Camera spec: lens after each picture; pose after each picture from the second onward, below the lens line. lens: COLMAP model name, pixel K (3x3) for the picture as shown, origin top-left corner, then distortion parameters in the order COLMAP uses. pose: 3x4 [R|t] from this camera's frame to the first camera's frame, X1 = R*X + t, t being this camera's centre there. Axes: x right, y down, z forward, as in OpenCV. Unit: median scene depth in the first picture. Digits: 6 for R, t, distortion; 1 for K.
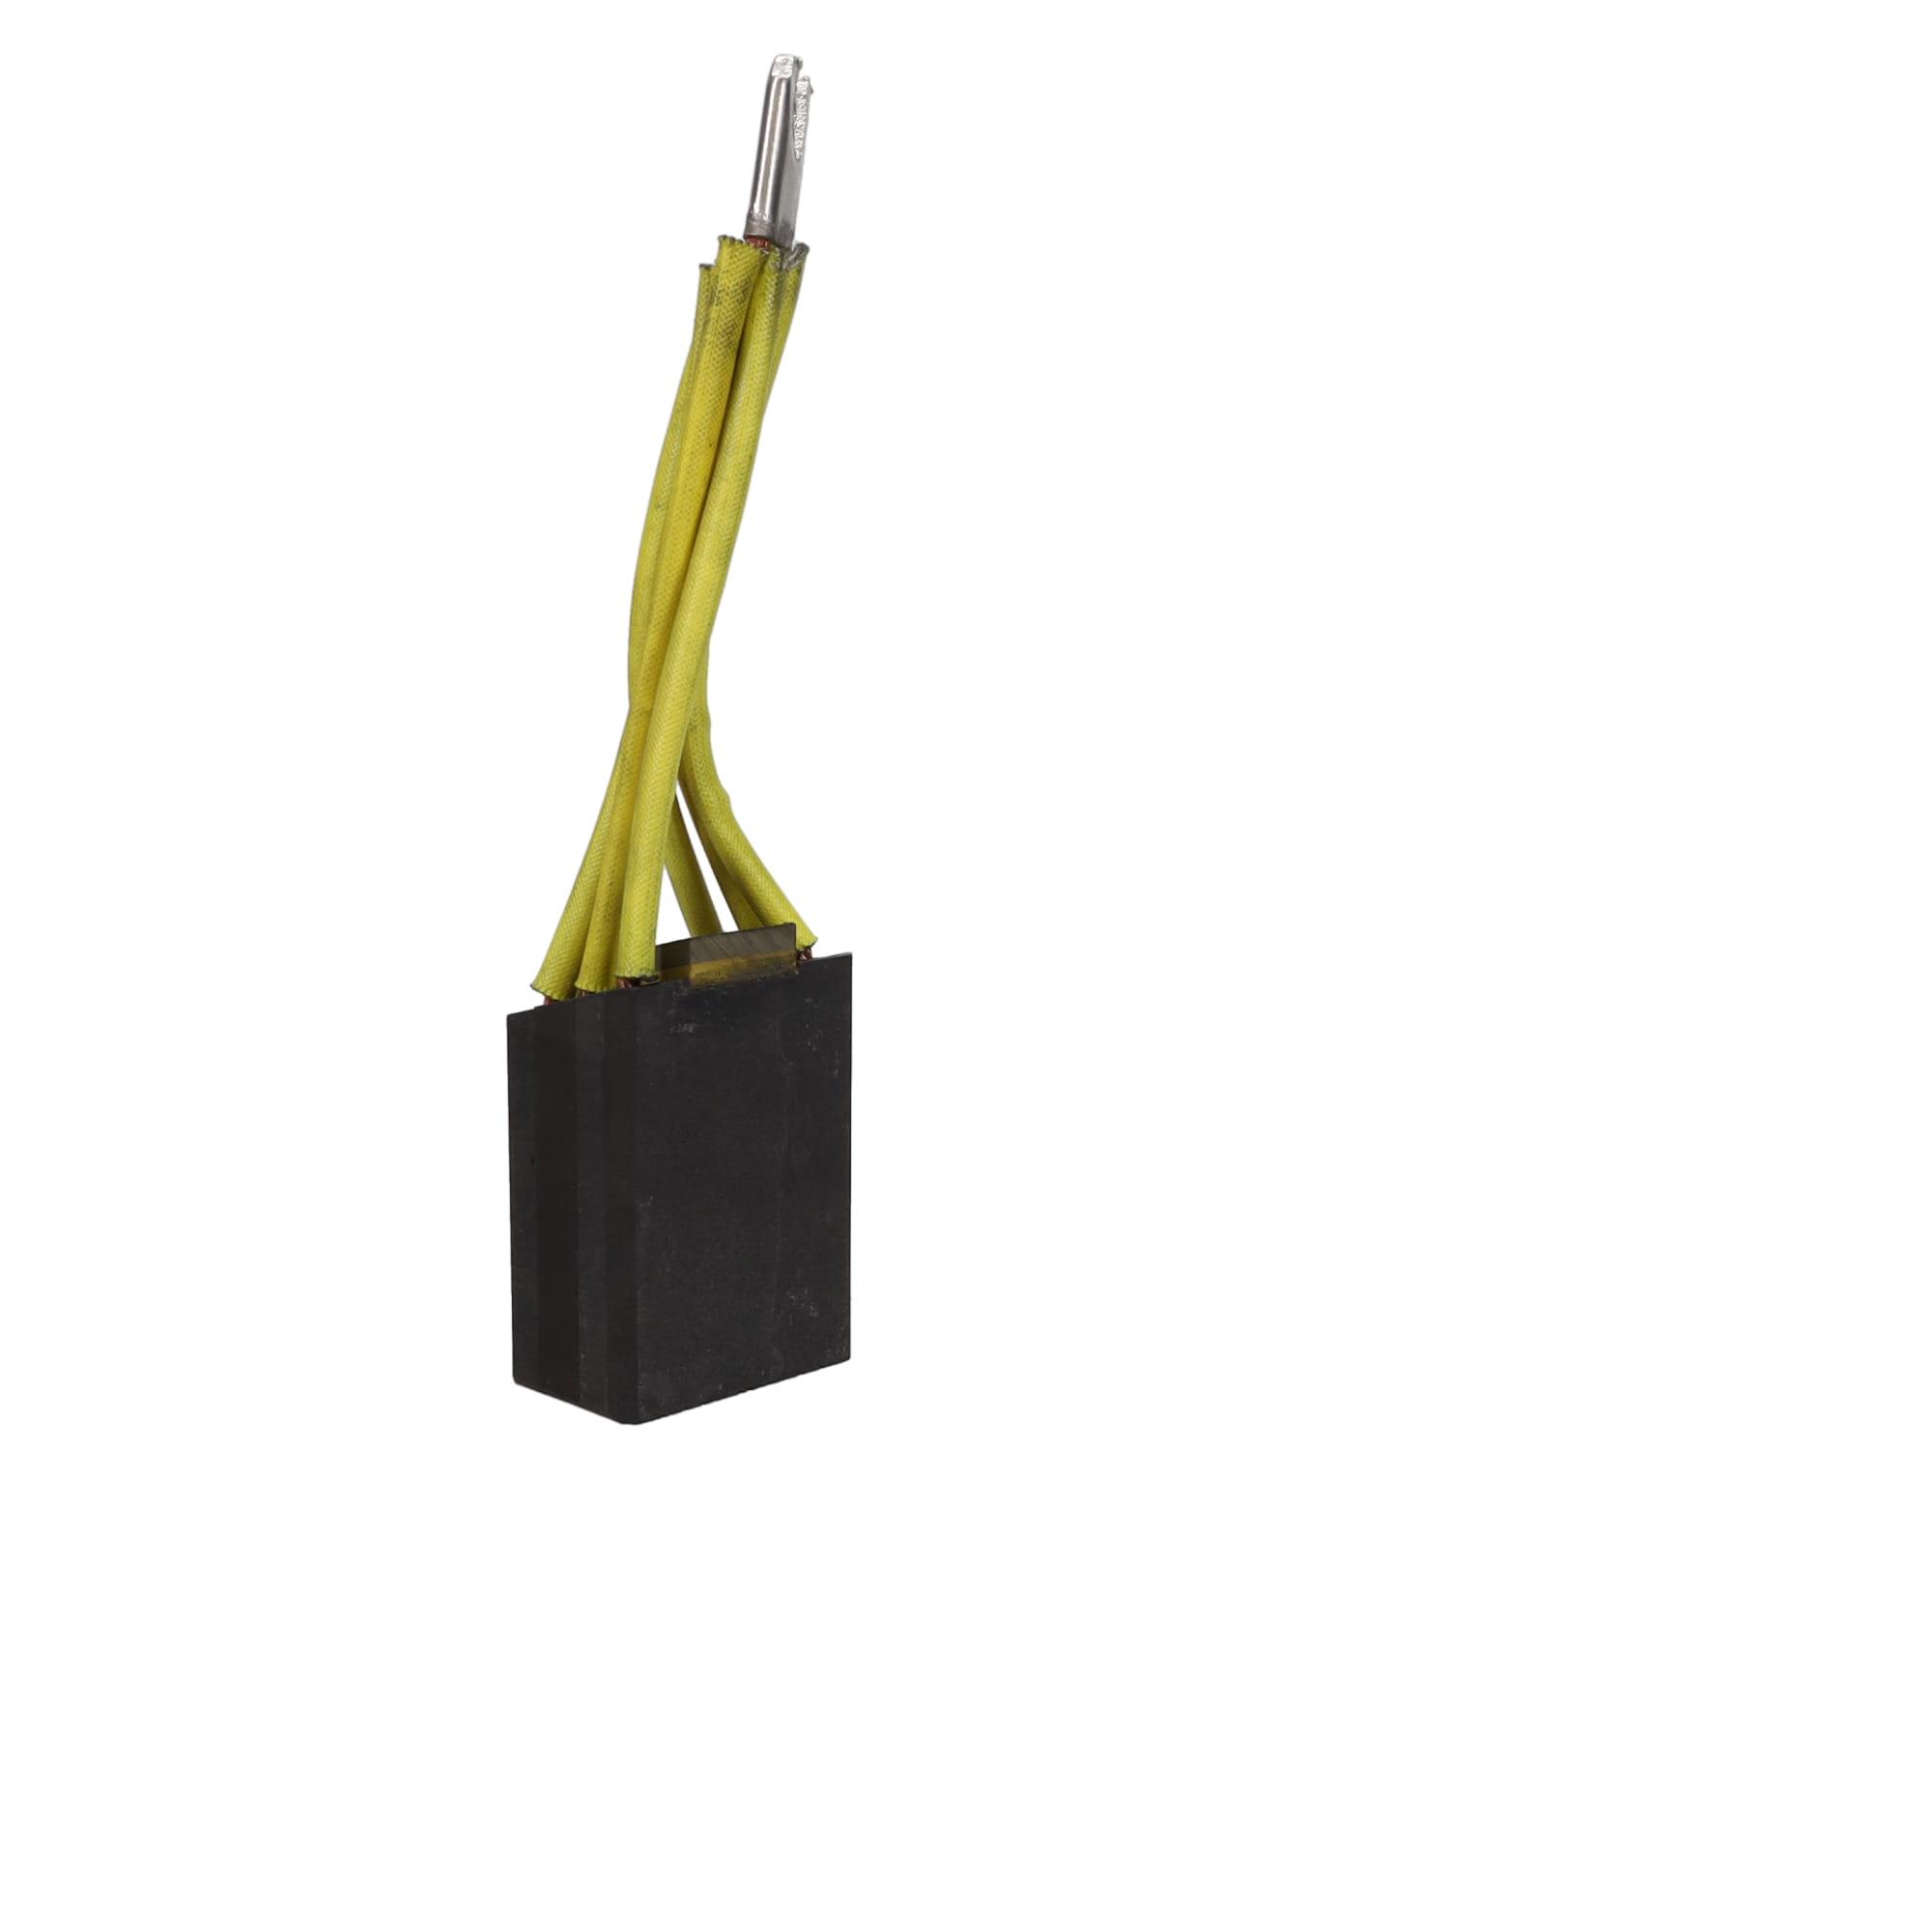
lens RADIAL K [[2792.3, 0, 966.0], [0, 2792.3, 966.0], [0, 0, 1]] dist [0.002996, -0.025516]
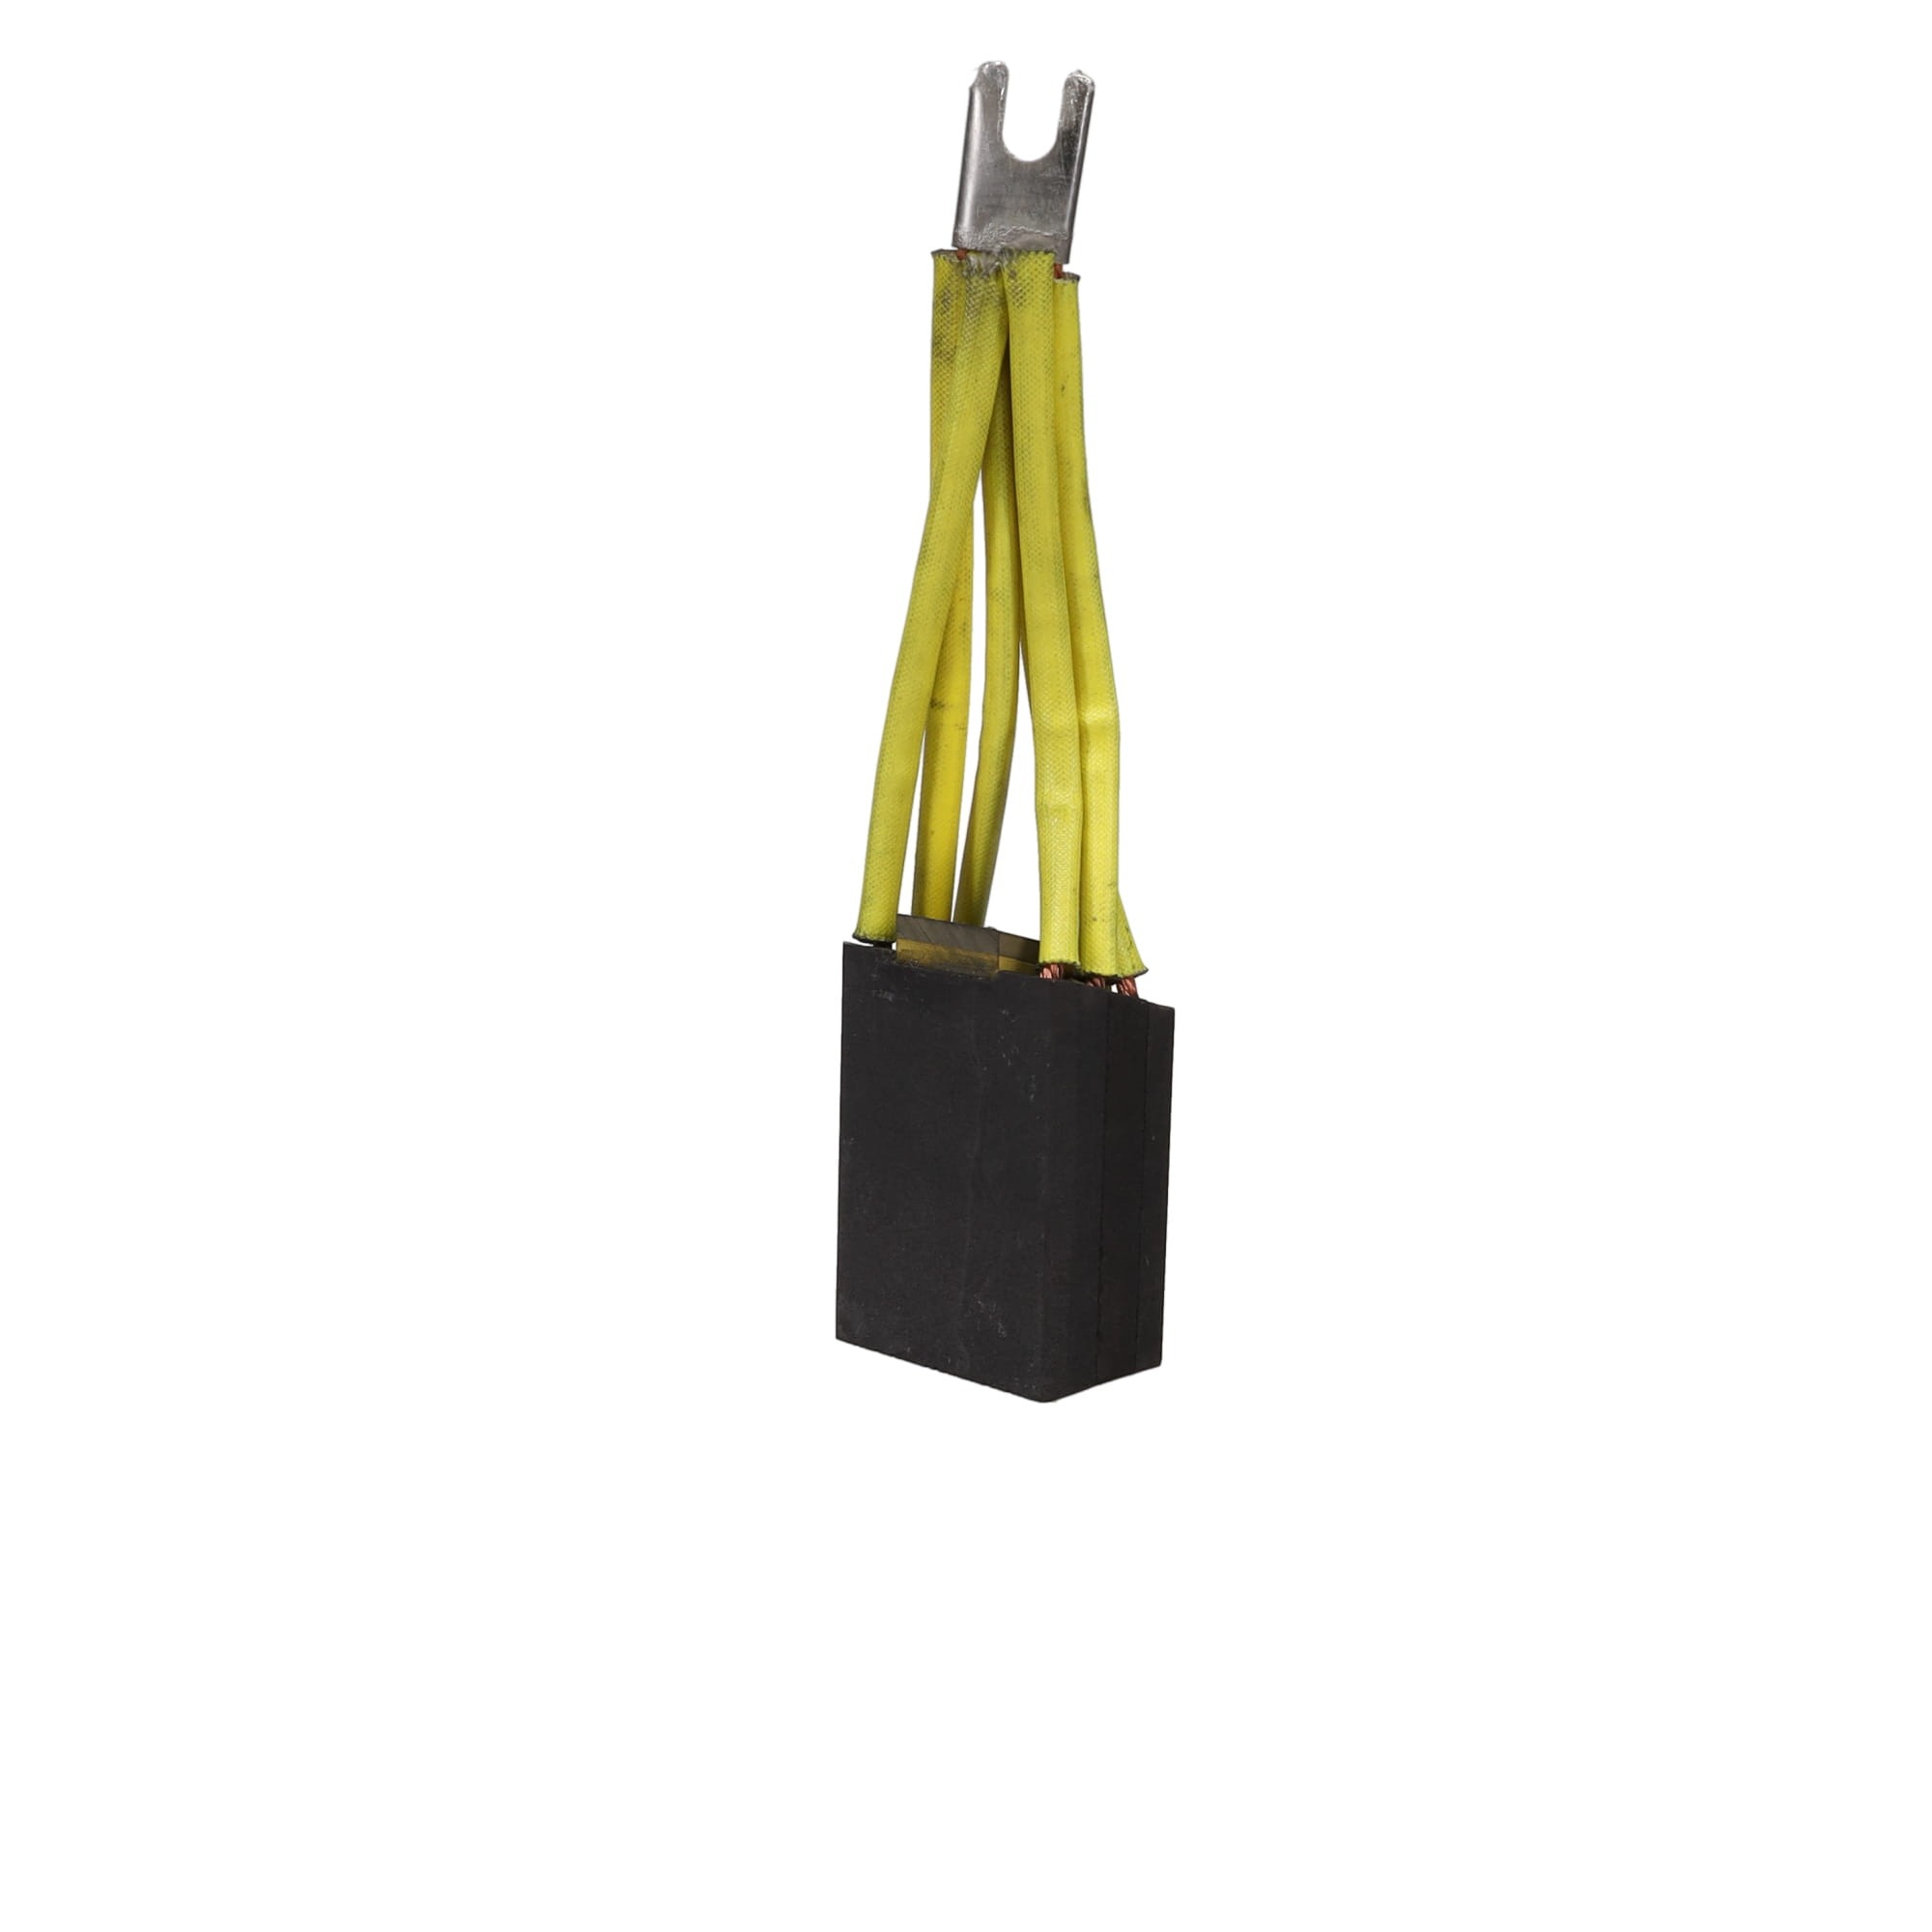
lens RADIAL K [[2792.3, 0, 966.0], [0, 2792.3, 966.0], [0, 0, 1]] dist [0.002996, -0.025516]
pose [[-0.003695, 0.156947, -0.987600, 0.936399], [-0.187694, 0.969946, 0.154843, -0.157127], [0.982221, 0.185939, 0.025874, 0.980032]]
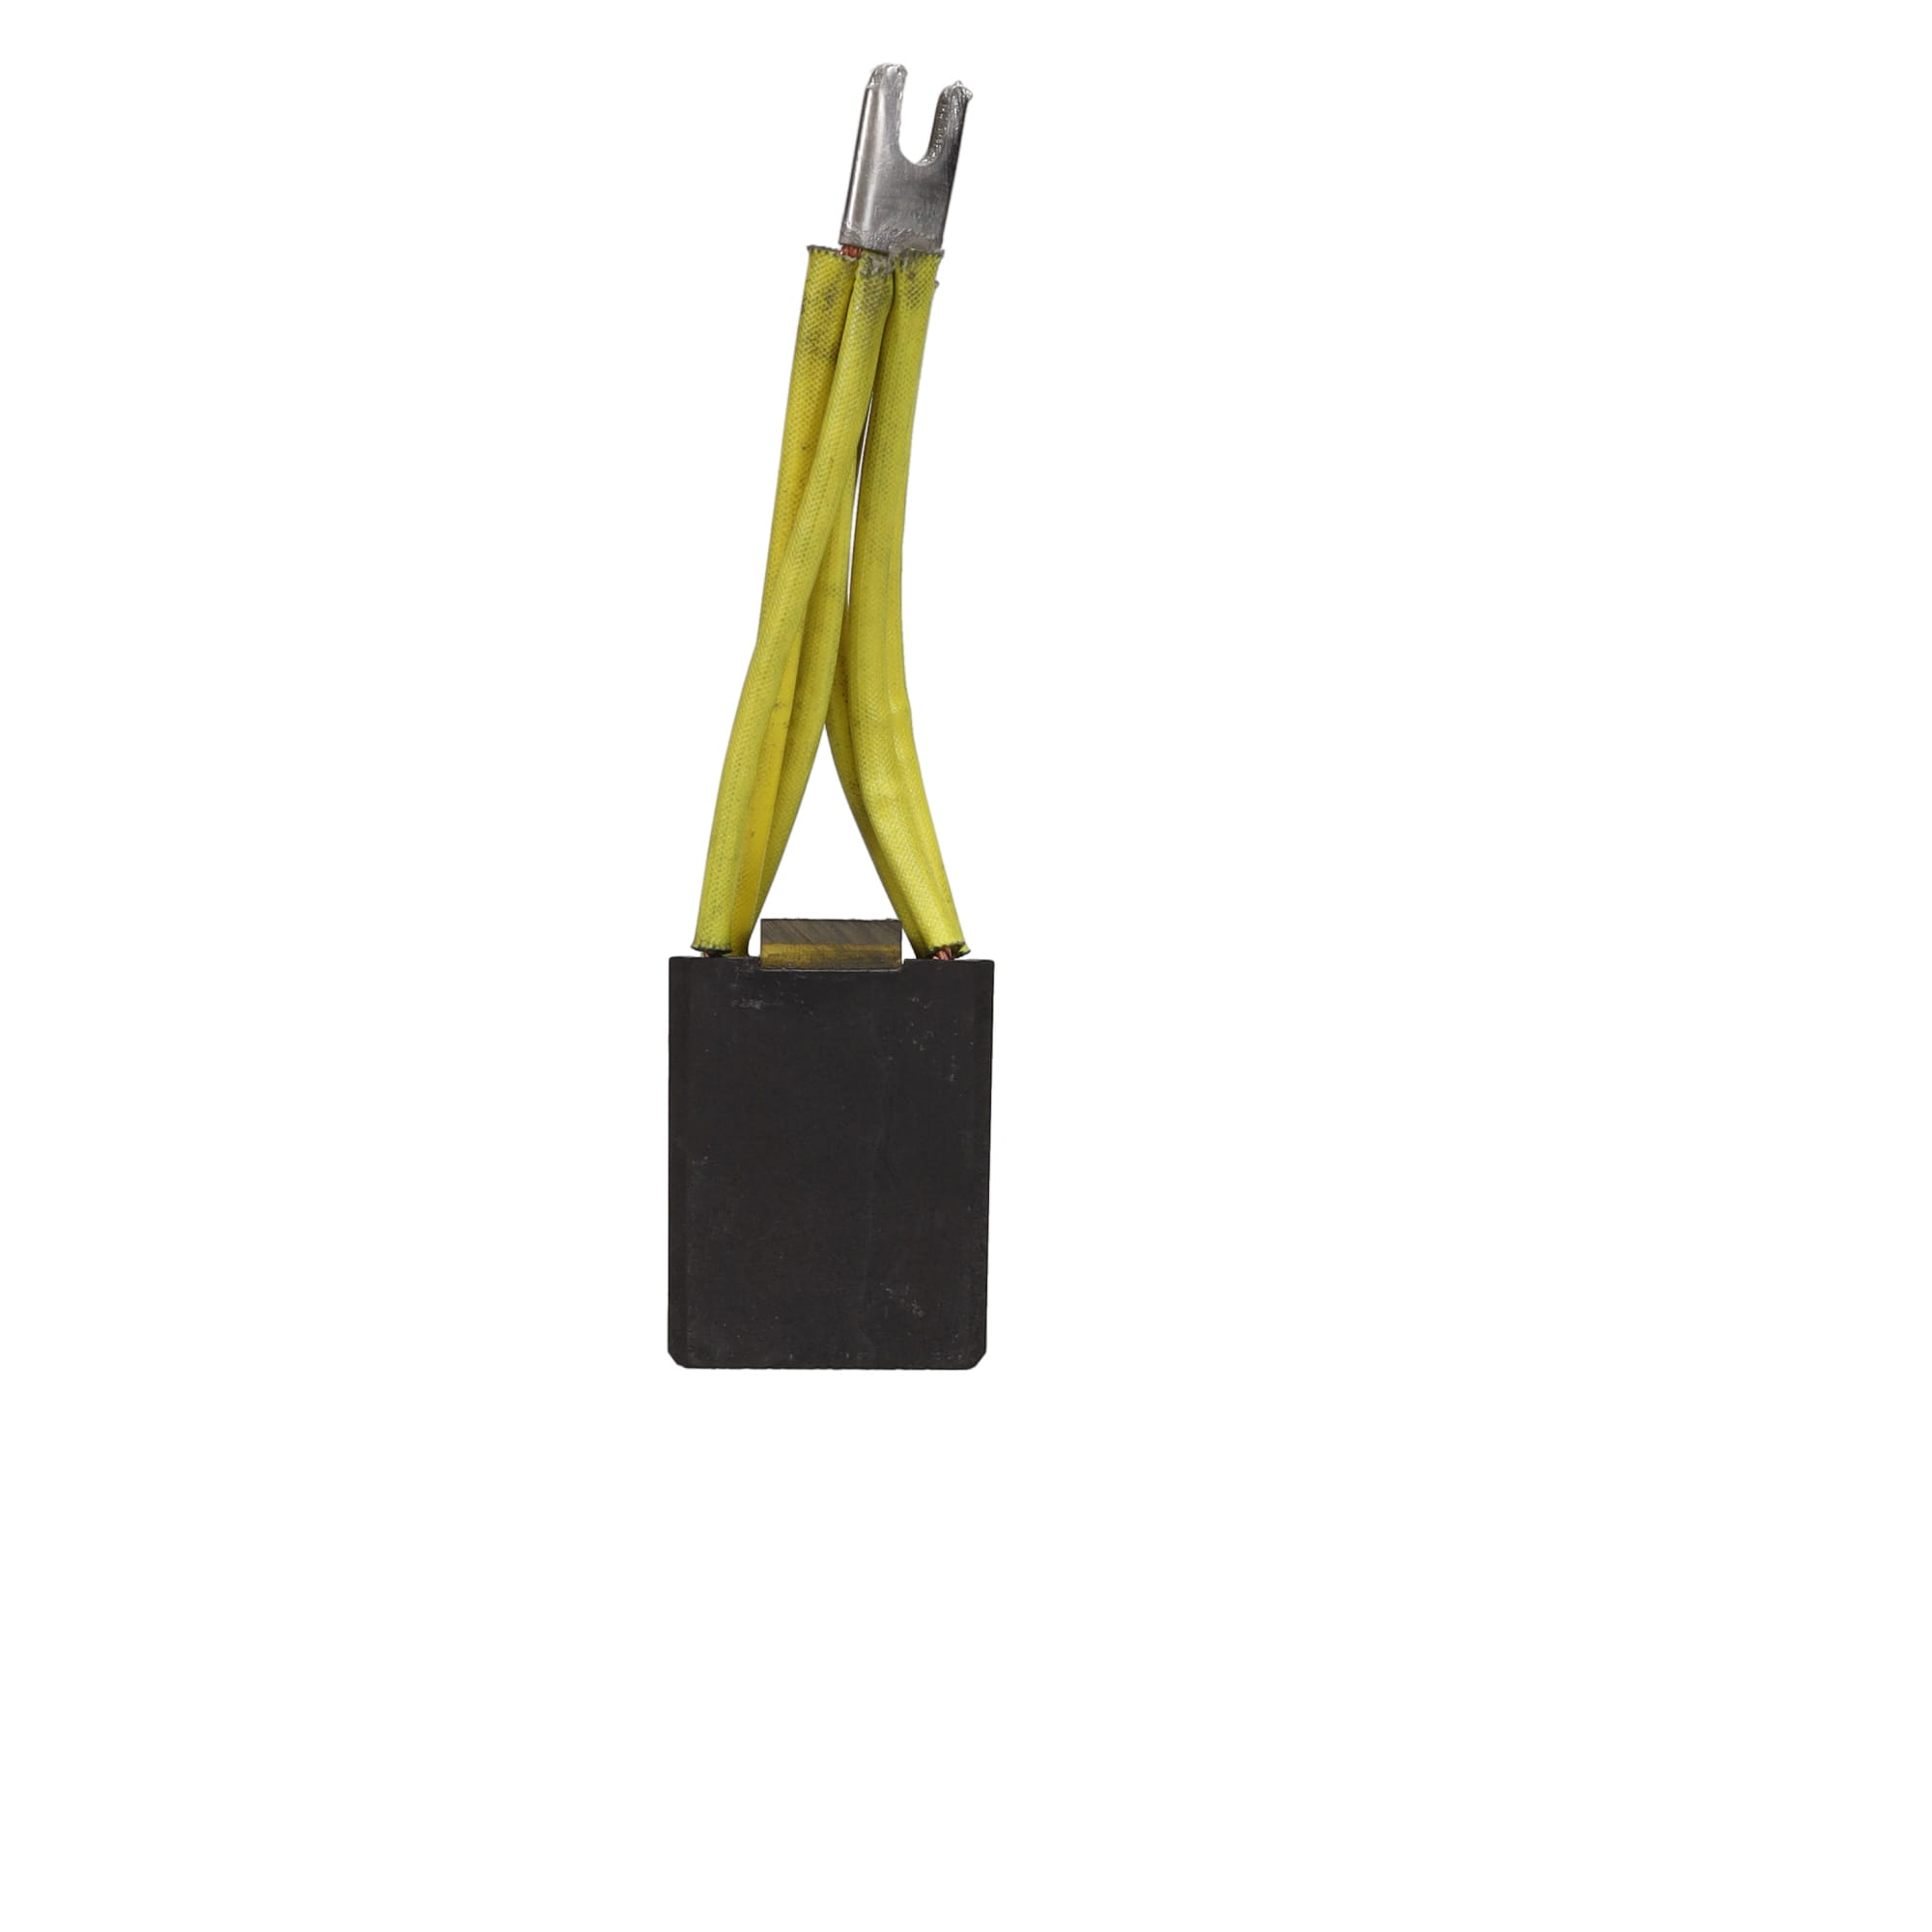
lens RADIAL K [[2792.3, 0, 966.0], [0, 2792.3, 966.0], [0, 0, 1]] dist [0.002996, -0.025516]
pose [[0.701234, 0.117974, -0.703102, 0.677947], [-0.126491, 0.991155, 0.040152, -0.043308], [0.701620, 0.060780, 0.709954, 0.304774]]
